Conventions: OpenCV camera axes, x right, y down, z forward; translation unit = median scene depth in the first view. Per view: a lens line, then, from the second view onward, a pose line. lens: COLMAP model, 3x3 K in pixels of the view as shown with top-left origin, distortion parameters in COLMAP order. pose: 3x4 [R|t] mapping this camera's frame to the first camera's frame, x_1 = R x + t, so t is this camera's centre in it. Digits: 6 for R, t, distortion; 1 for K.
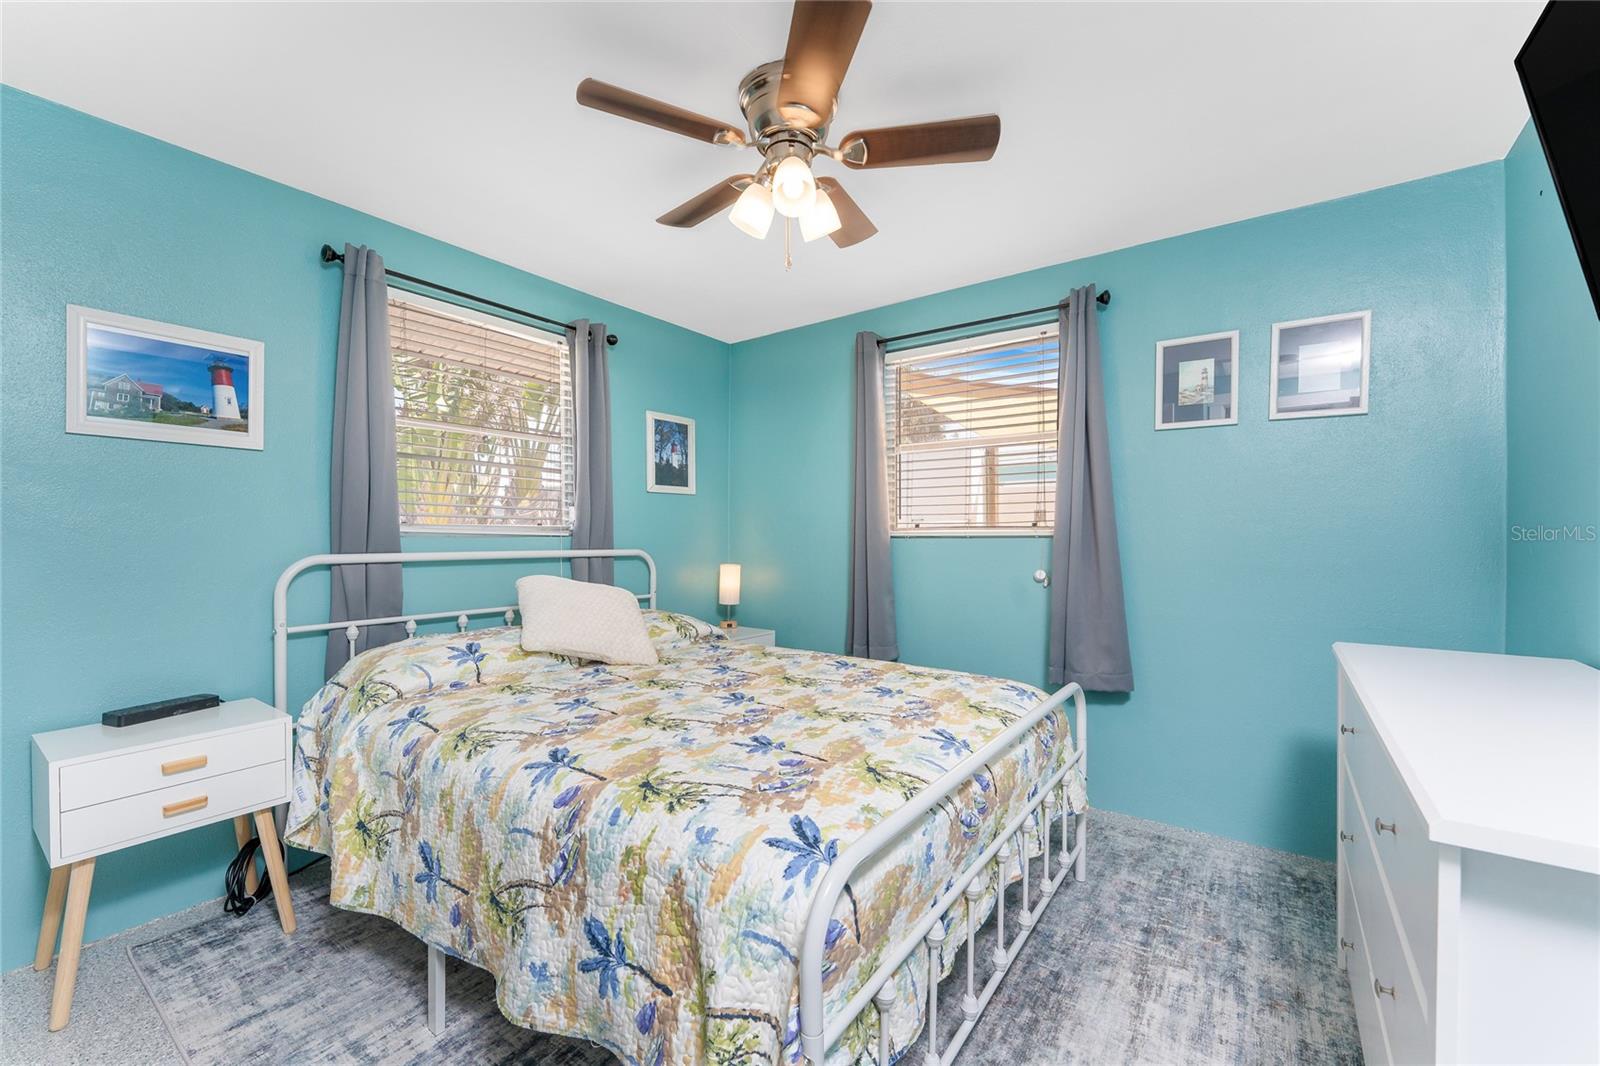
lens RADIAL K [[636.4, 0, 773.7], [0, 636.4, 538.2], [0, 0, 1]] dist [-0.000261, 0.000116]
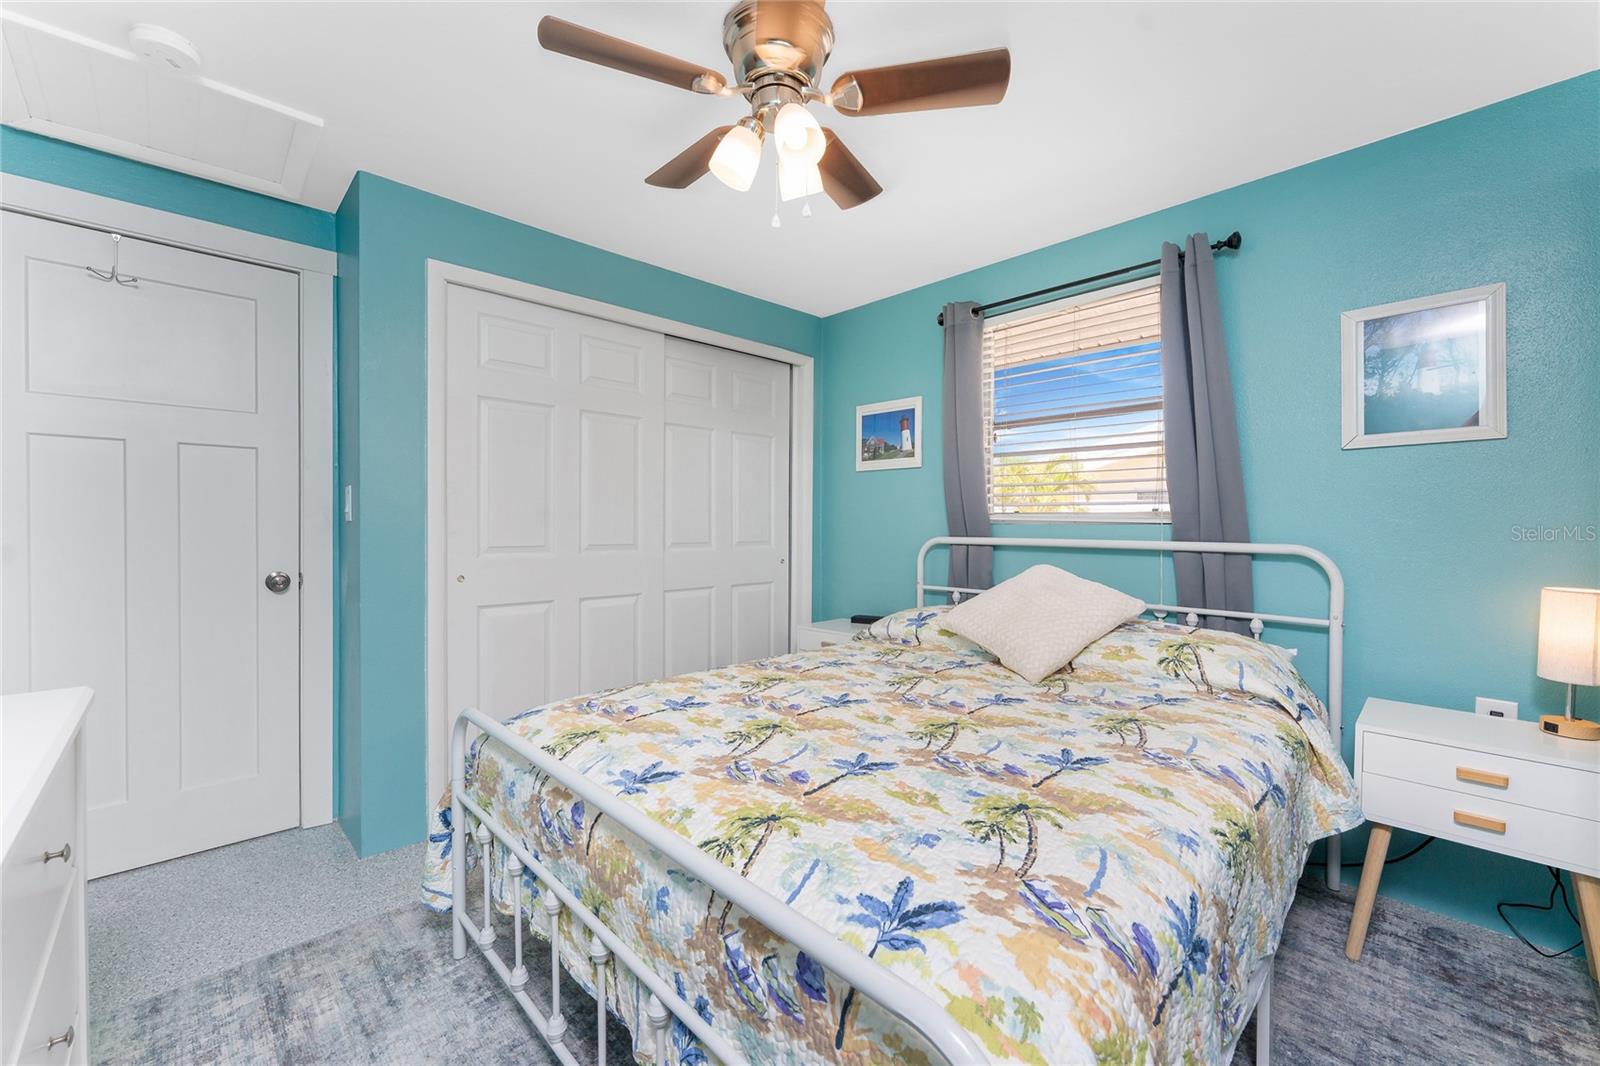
lens RADIAL K [[645.8, 0, 800.0], [0, 645.8, 533.0], [0, 0, 1]] dist [0.000677, 0.000315]
pose [[-0.150155, 0.010591, -0.988606, 0.756076], [-0.006266, 0.999912, 0.011664, 0.002750], [0.988643, 0.007946, -0.150075, 0.936449]]
